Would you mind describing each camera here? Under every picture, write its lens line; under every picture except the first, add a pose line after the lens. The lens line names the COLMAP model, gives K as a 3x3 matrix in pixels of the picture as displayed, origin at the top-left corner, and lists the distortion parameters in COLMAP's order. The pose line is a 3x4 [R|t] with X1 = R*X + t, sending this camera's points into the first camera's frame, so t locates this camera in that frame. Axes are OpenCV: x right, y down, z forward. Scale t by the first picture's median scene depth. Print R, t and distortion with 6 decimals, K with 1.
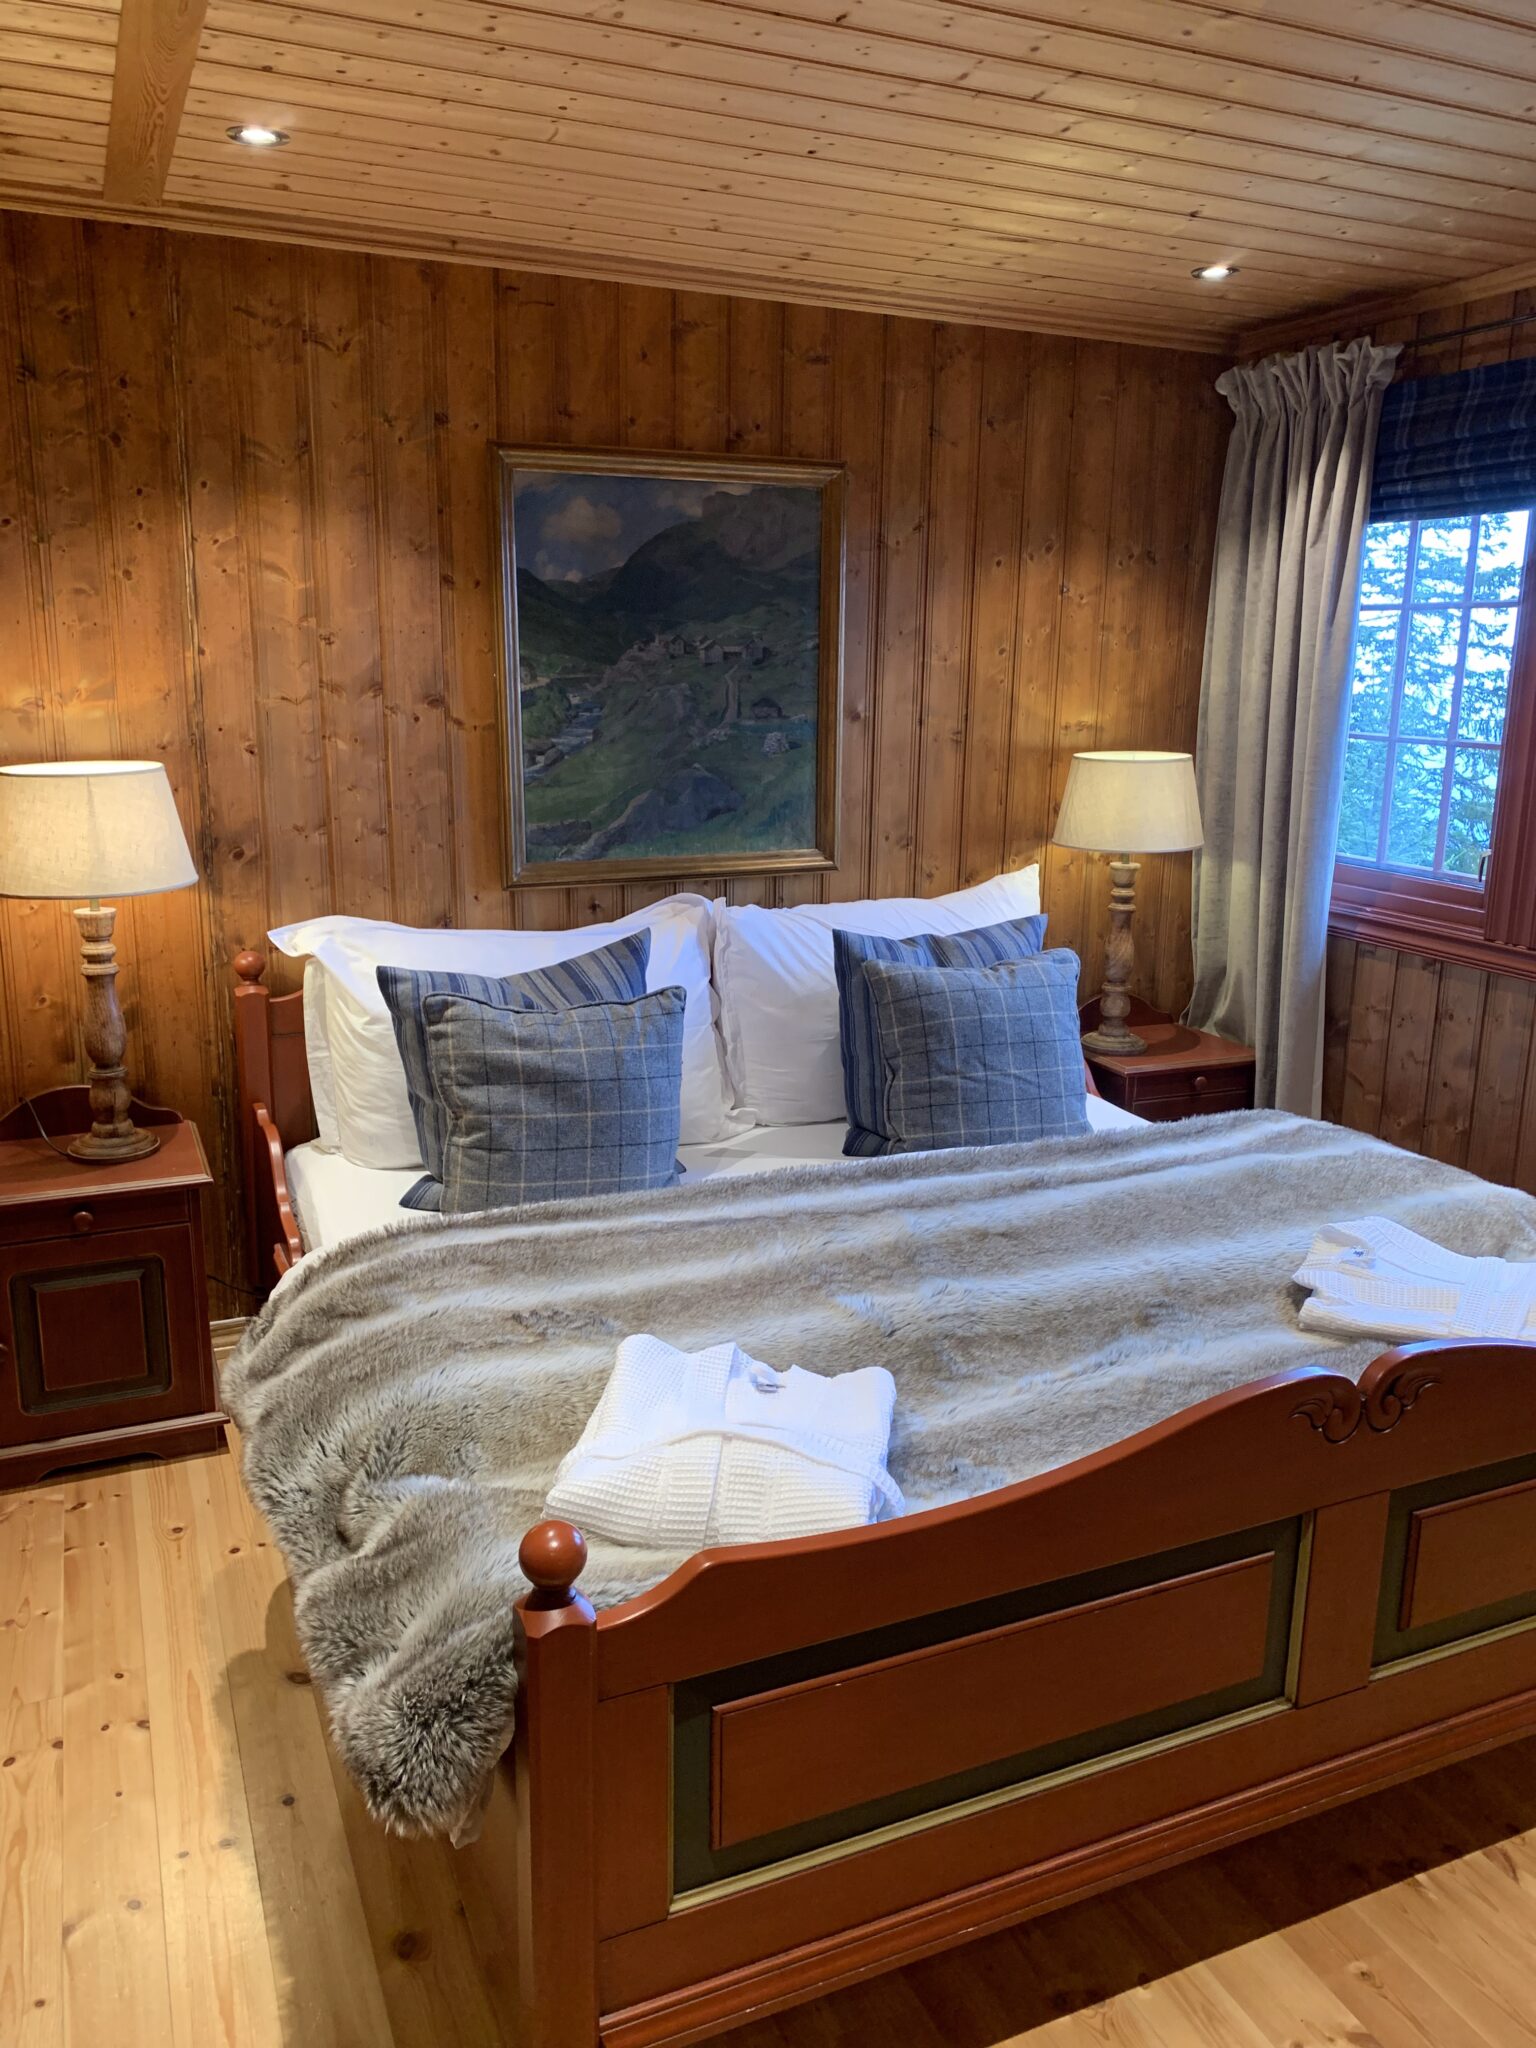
lens RADIAL K [[1542.2, 0, 768.0], [0, 1542.2, 1024.0], [0, 0, 1]] dist [-0.028417, -0.006323]
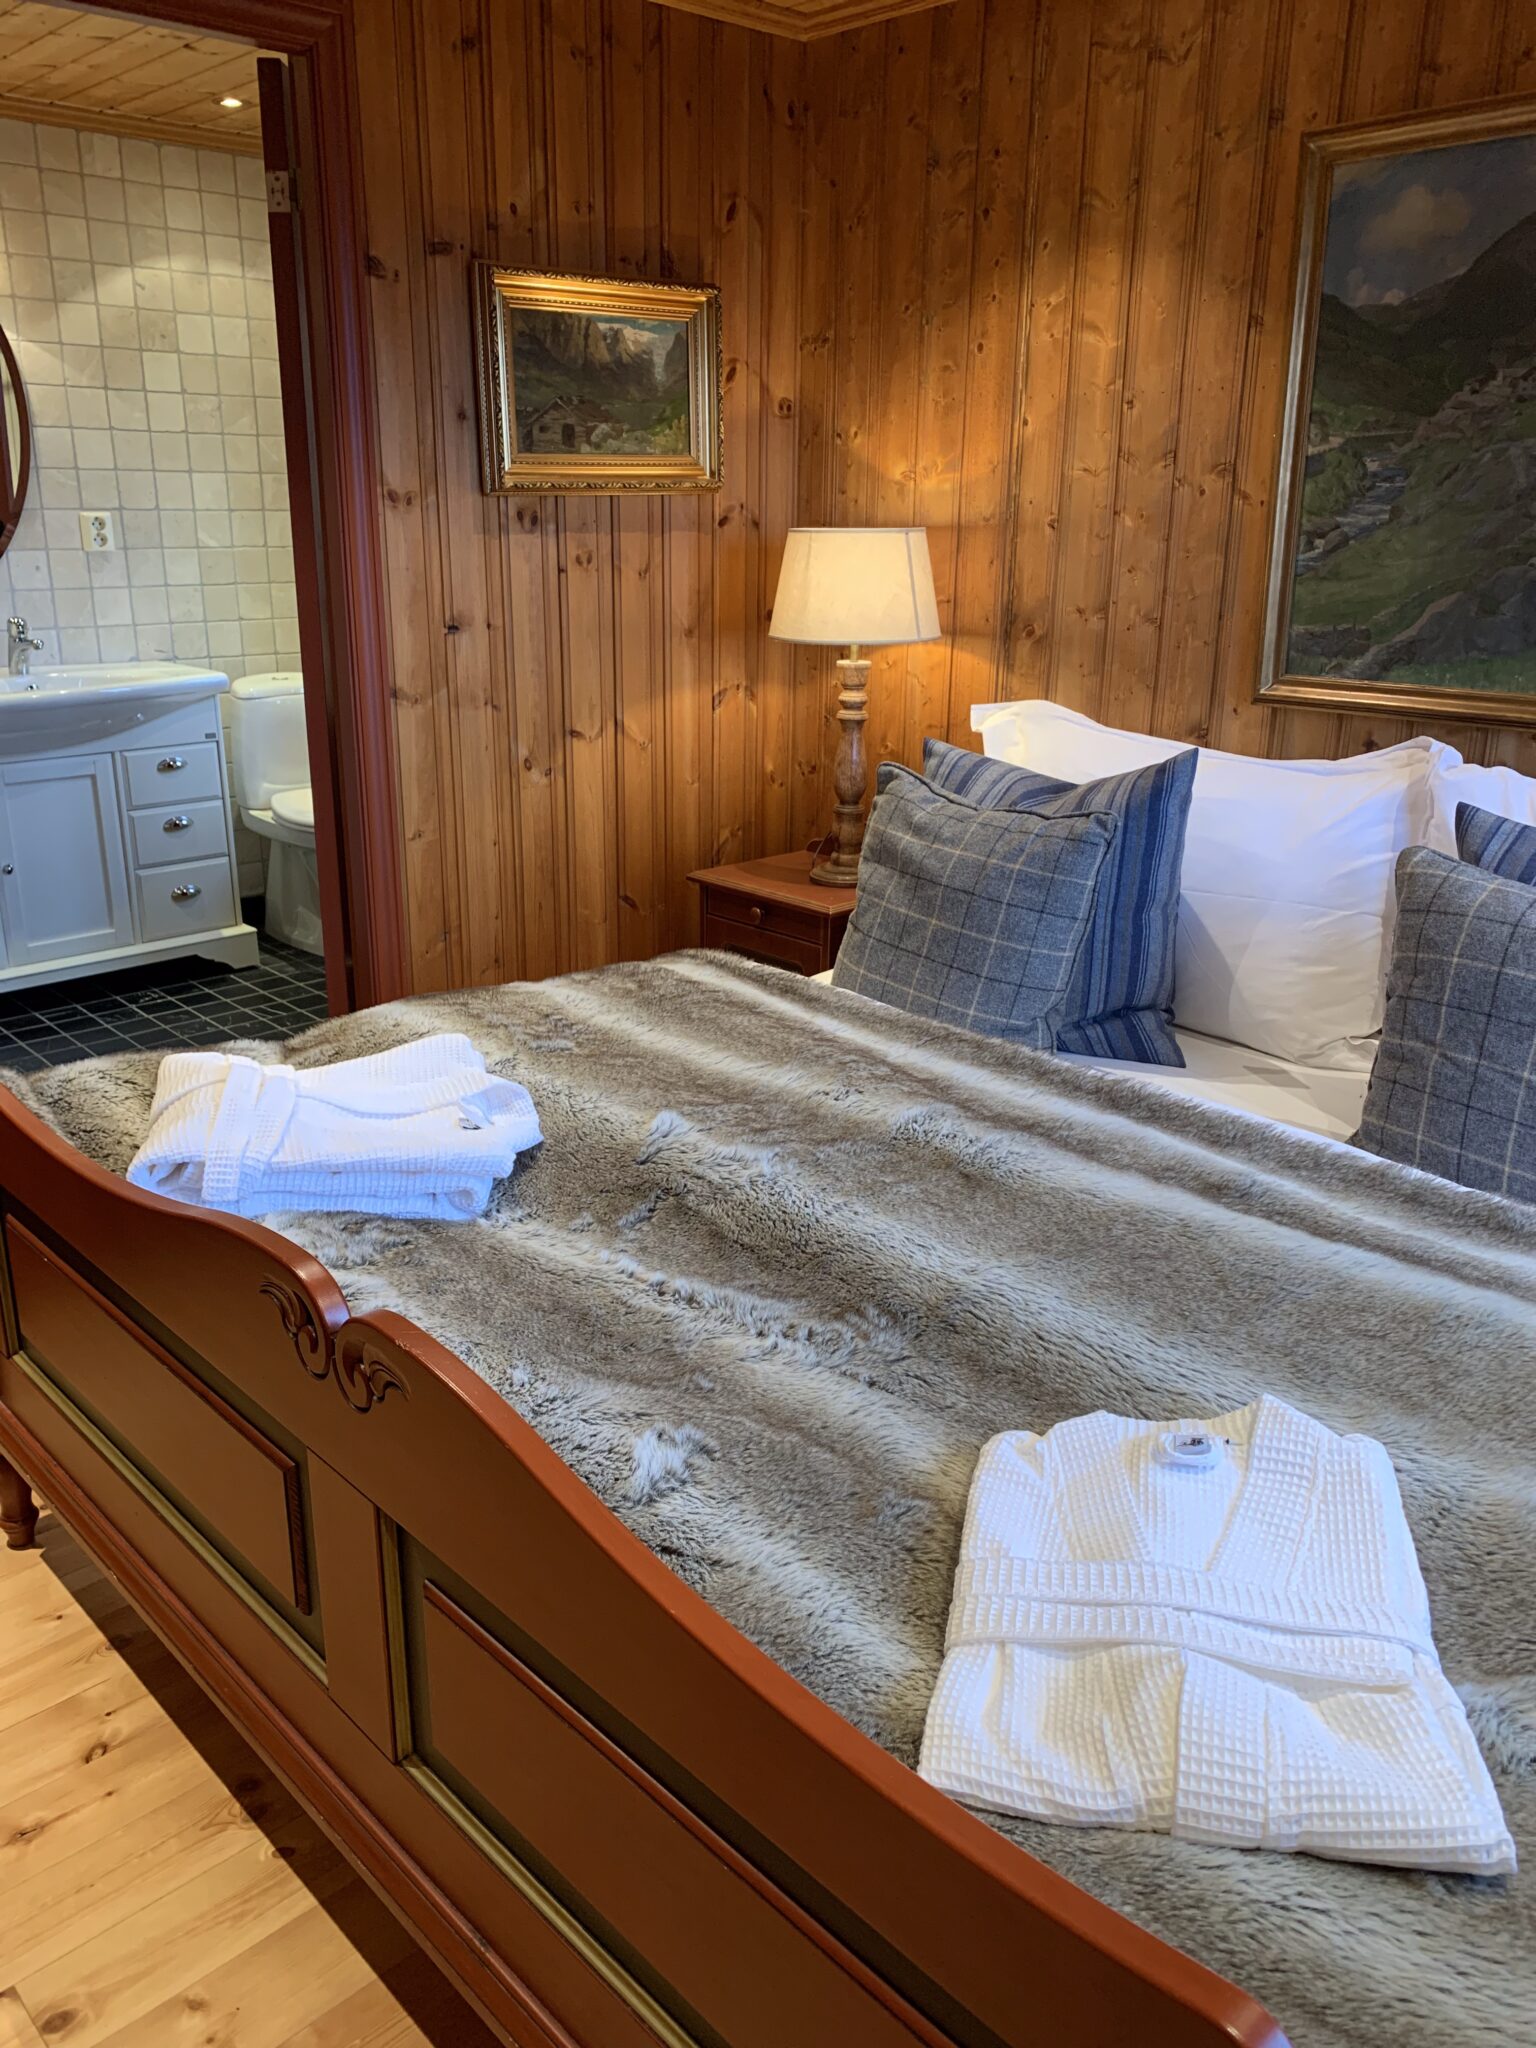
lens RADIAL K [[1583.4, 0, 768.0], [0, 1583.4, 1024.0], [0, 0, 1]] dist [-0.016078, 0.002203]
pose [[0.330881, 0.279475, -0.901339, 0.584160], [-0.215791, 0.952240, 0.216040, -0.052364], [0.918668, 0.123018, 0.375386, 0.481399]]
